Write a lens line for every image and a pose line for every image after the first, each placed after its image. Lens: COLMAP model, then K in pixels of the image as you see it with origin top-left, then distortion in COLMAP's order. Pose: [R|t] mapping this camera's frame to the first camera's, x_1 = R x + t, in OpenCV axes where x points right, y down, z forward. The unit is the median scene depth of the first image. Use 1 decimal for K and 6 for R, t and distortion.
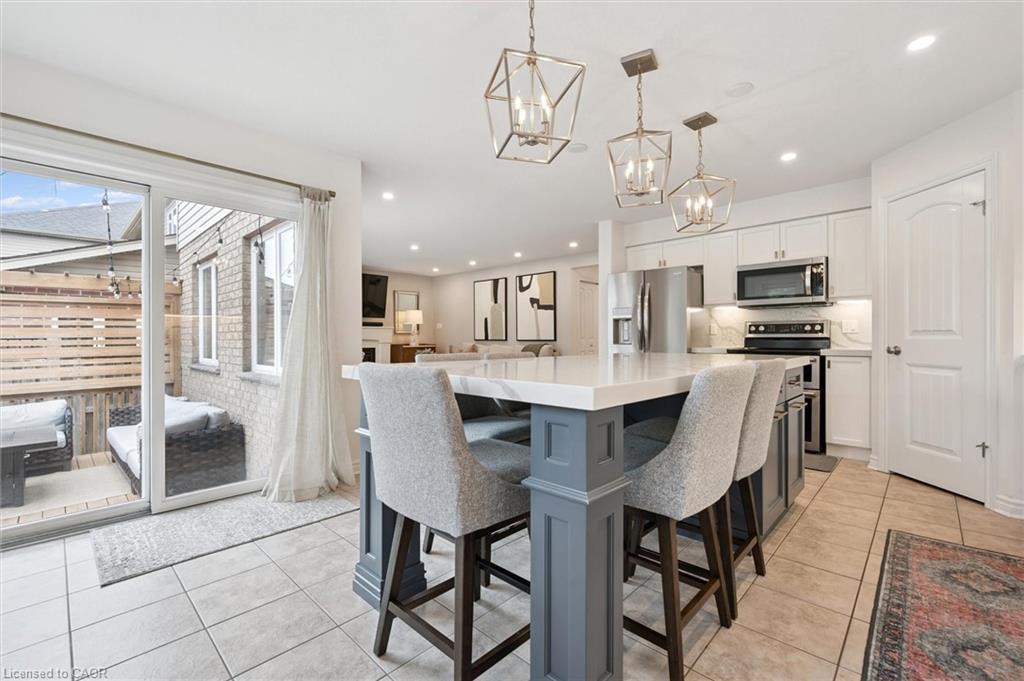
lens RADIAL K [[438.5, 0, 508.9], [0, 438.5, 336.9], [0, 0, 1]] dist [-0.000531, -0.000002]
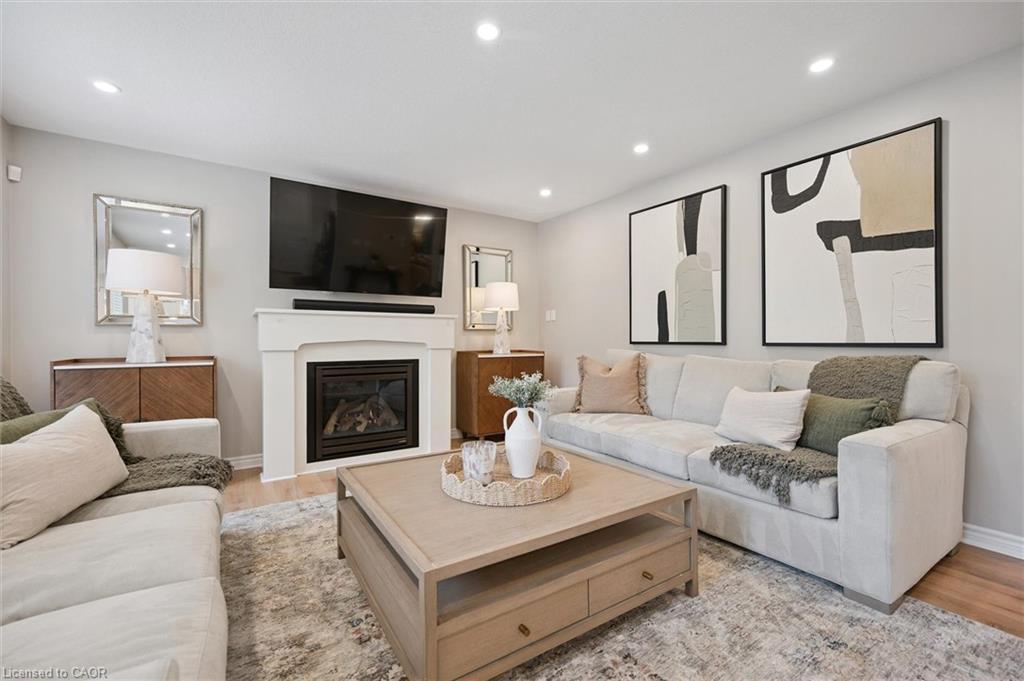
lens RADIAL K [[434.4, 0, 511.4], [0, 434.4, 341.7], [0, 0, 1]] dist [0.001191, -0.000034]
pose [[0.976450, 0.001555, -0.215736, -0.108215], [-0.000116, 0.999978, 0.006681, 0.002735], [0.215742, -0.006499, 0.976429, 0.568673]]
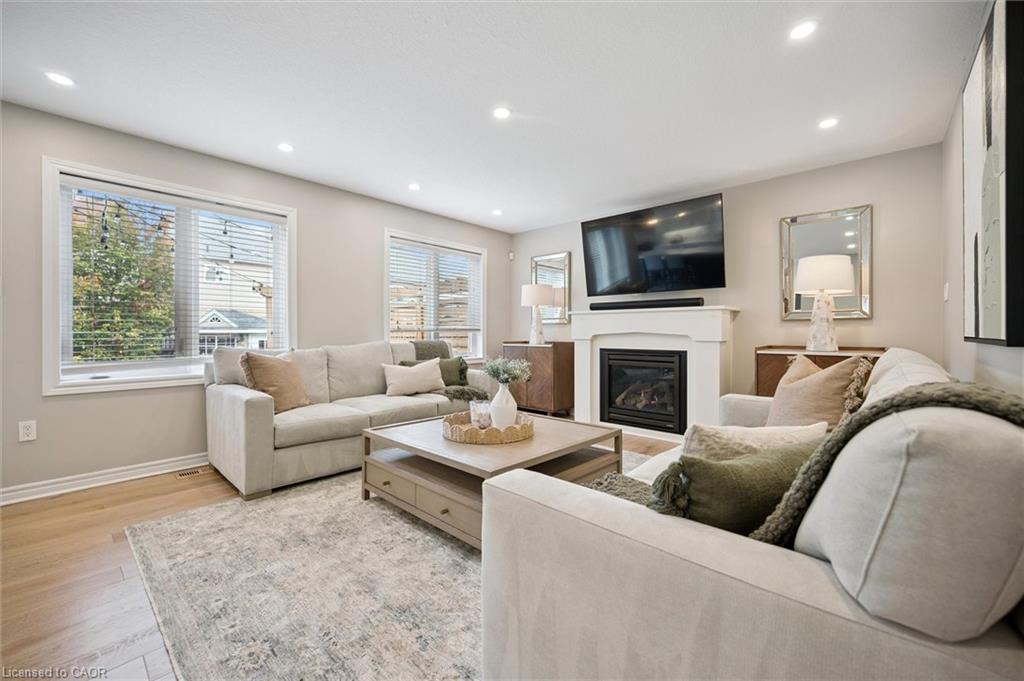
lens RADIAL K [[402.0, 0, 504.6], [0, 402.0, 334.1], [0, 0, 1]] dist [-0.003158, -0.000656]
pose [[0.026302, 0.008783, -0.999615, 0.132217], [0.002682, 0.999957, 0.008856, 0.001439], [0.999650, -0.002914, 0.026277, 0.786559]]
